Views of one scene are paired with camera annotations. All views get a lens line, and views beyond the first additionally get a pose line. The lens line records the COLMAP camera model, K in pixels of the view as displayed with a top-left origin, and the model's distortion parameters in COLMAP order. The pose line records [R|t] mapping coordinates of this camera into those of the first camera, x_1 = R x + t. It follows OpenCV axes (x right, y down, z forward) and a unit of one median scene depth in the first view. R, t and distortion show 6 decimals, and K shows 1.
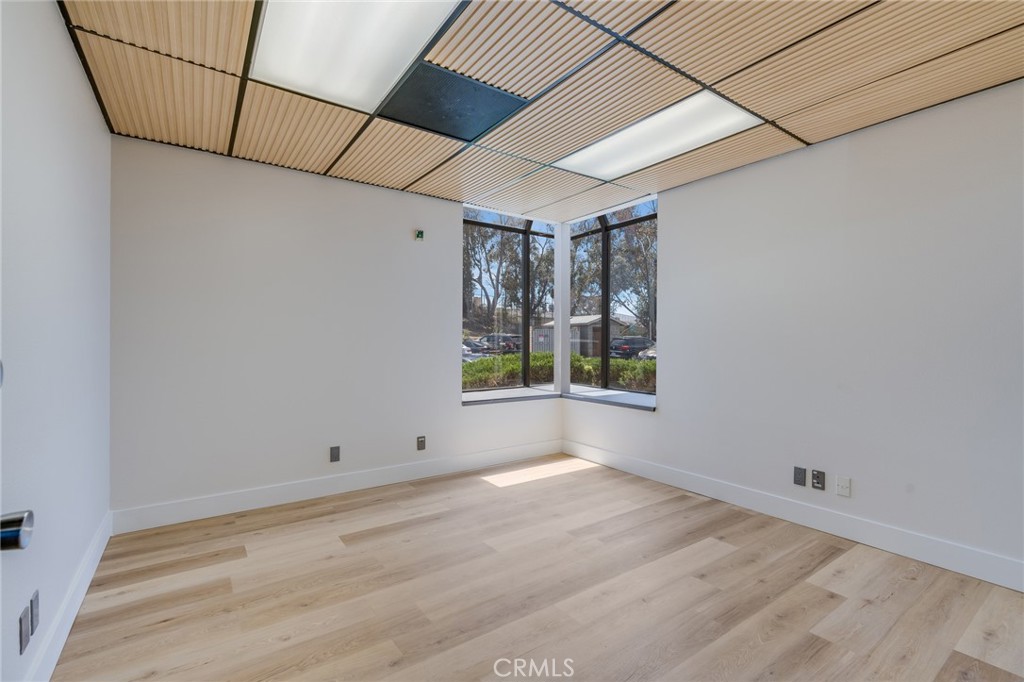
lens RADIAL K [[457.7, 0, 514.1], [0, 457.7, 335.8], [0, 0, 1]] dist [-0.000047, 0.000260]
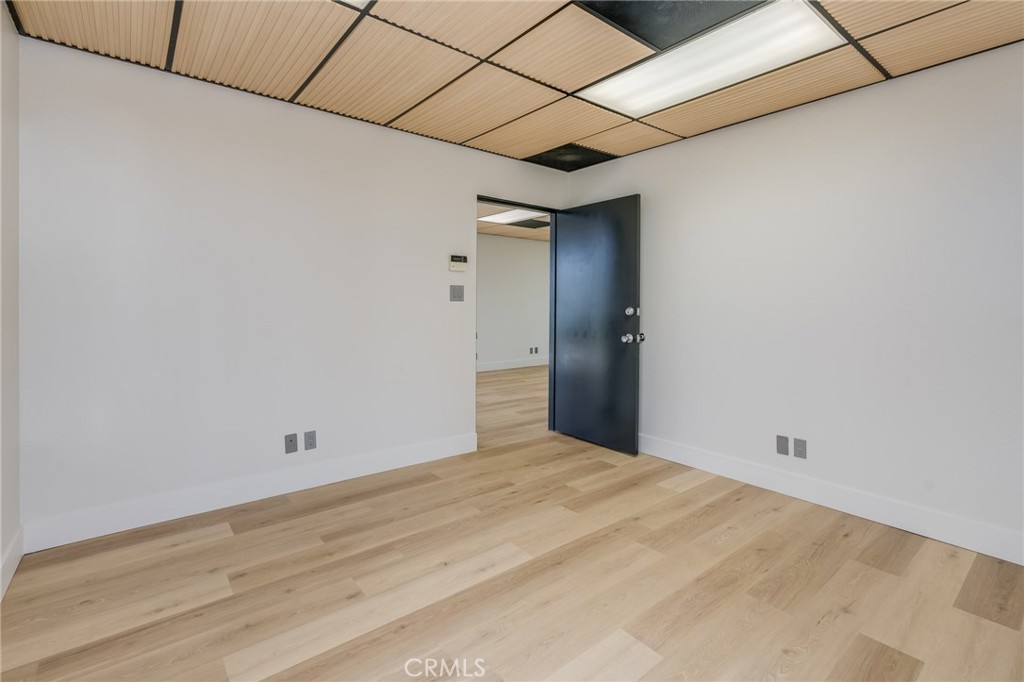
lens RADIAL K [[478.1, 0, 509.0], [0, 478.1, 296.8], [0, 0, 1]] dist [-0.000974, -0.000005]
pose [[-0.998579, -0.010269, -0.052301, 0.171504], [-0.009014, 0.999667, -0.024163, 0.013363], [0.052532, -0.023657, -0.998339, 1.728496]]
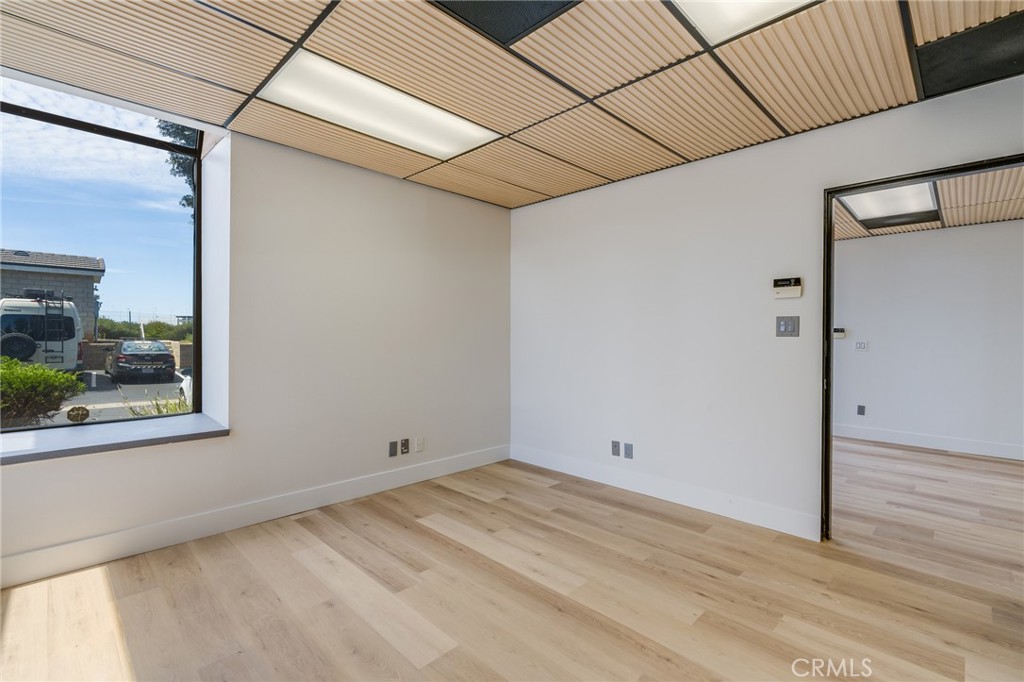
lens RADIAL K [[457.7, 0, 514.1], [0, 457.7, 335.8], [0, 0, 1]] dist [-0.000047, 0.000260]
pose [[-0.166773, -0.000227, 0.985995, -0.750234], [-0.016979, 0.999852, -0.002642, 0.004504], [-0.985849, -0.017182, -0.166753, 1.064615]]
